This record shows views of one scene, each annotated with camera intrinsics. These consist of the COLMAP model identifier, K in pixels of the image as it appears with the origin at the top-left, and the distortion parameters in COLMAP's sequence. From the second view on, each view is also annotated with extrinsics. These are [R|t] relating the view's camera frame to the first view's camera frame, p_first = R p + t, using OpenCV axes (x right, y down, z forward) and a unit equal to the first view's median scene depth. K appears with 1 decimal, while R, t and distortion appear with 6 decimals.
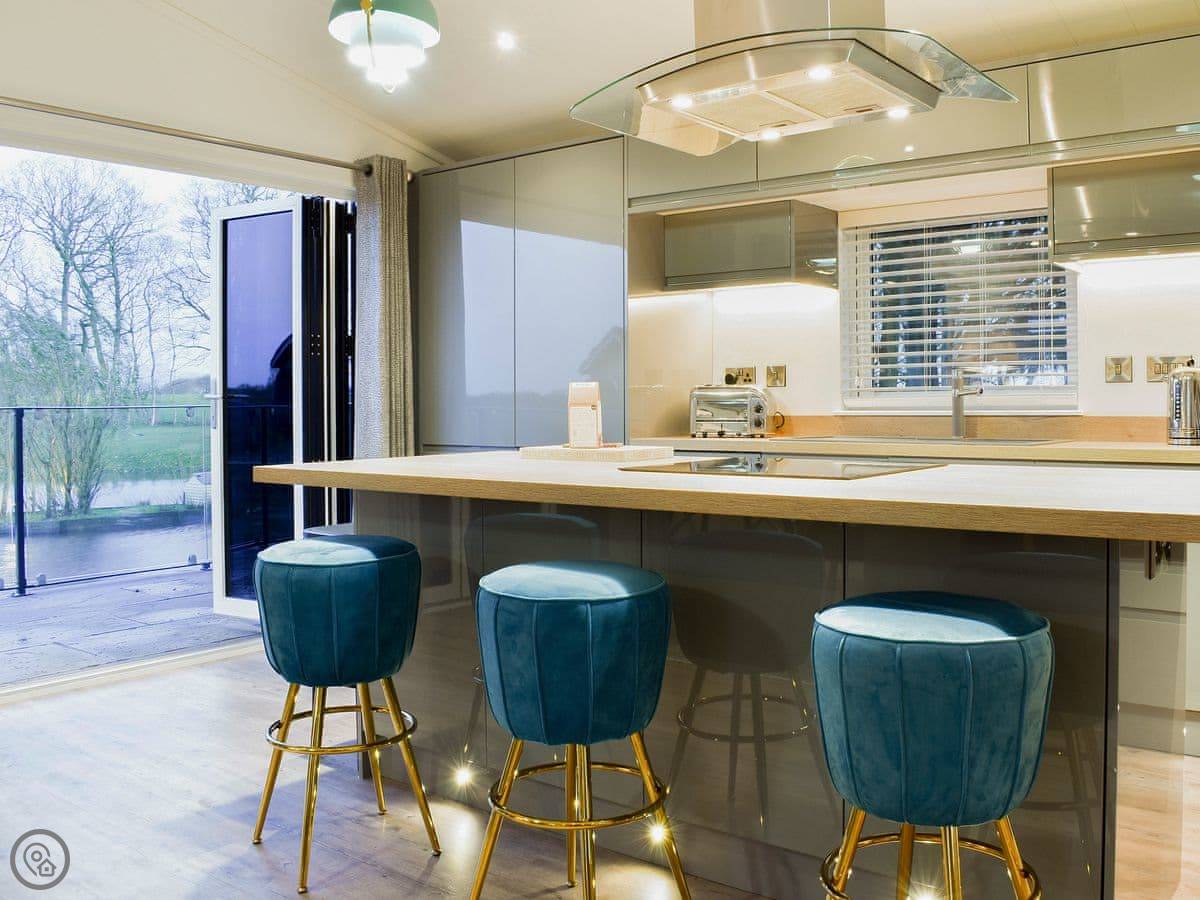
lens RADIAL K [[1003.7, 0, 618.8], [0, 1003.7, 473.5], [0, 0, 1]] dist [-0.085617, 0.004285]
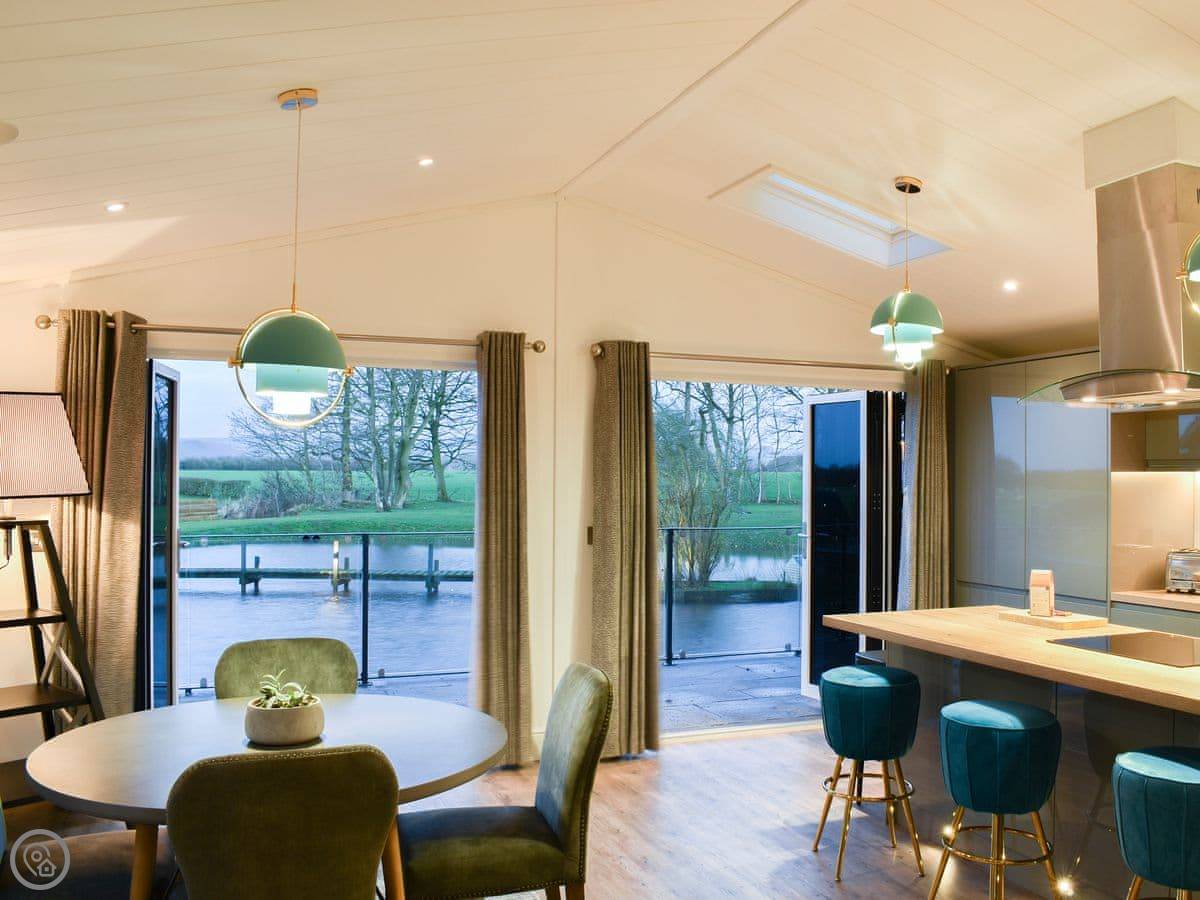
lens RADIAL K [[1055.9, 0, 600.0], [0, 1055.9, 450.0], [0, 0, 1]] dist [-0.090462, 0.008711]
pose [[0.830905, -0.014784, -0.556218, 0.258534], [-0.026955, 0.997404, -0.066776, -0.139496], [0.555761, 0.070478, 0.828349, -0.576532]]
